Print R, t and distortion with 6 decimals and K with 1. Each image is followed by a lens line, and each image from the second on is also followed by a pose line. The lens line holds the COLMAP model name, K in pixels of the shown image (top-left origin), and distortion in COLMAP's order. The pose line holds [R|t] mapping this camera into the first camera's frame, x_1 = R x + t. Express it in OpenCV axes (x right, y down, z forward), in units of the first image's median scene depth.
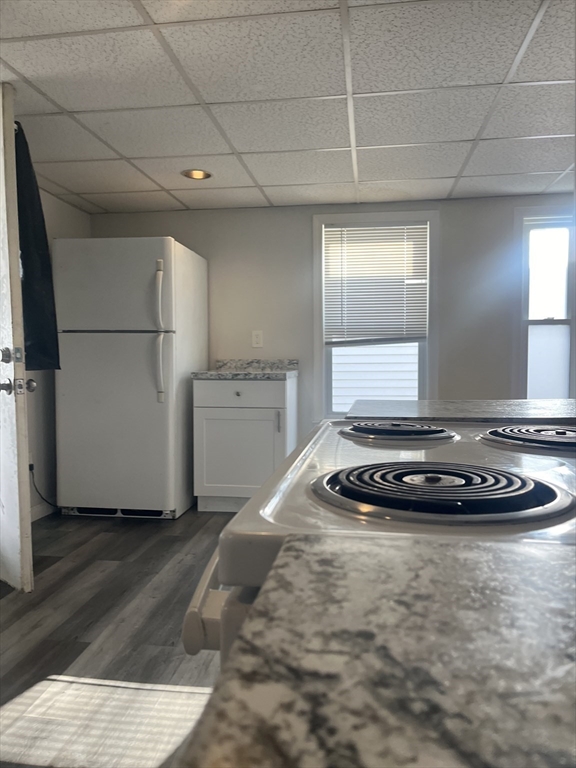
lens RADIAL K [[586.3, 0, 287.4], [0, 586.3, 384.5], [0, 0, 1]] dist [0.002858, -0.004442]
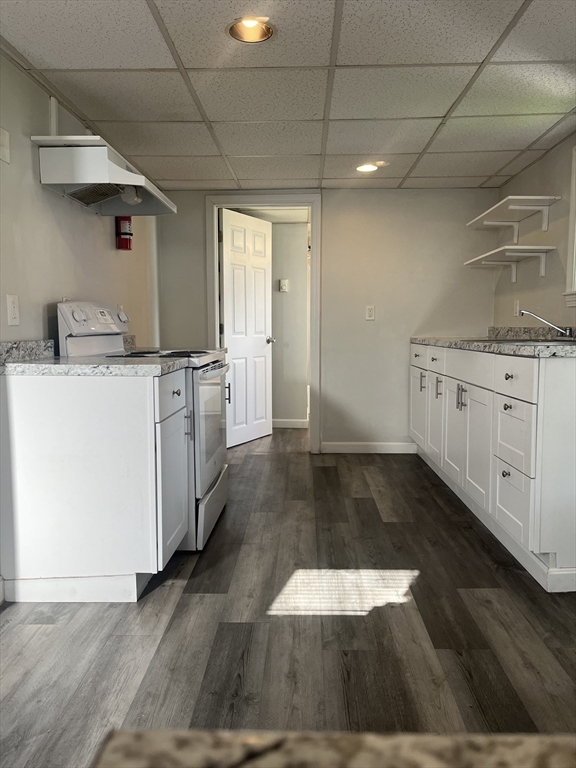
lens RADIAL K [[586.3, 0, 288.3], [0, 586.3, 383.0], [0, 0, 1]] dist [0.002858, -0.004442]
pose [[-0.993983, 0.012184, -0.108857, -0.021825], [-0.003759, 0.989414, 0.145072, -0.108963], [0.109473, 0.144608, -0.983415, 2.146784]]
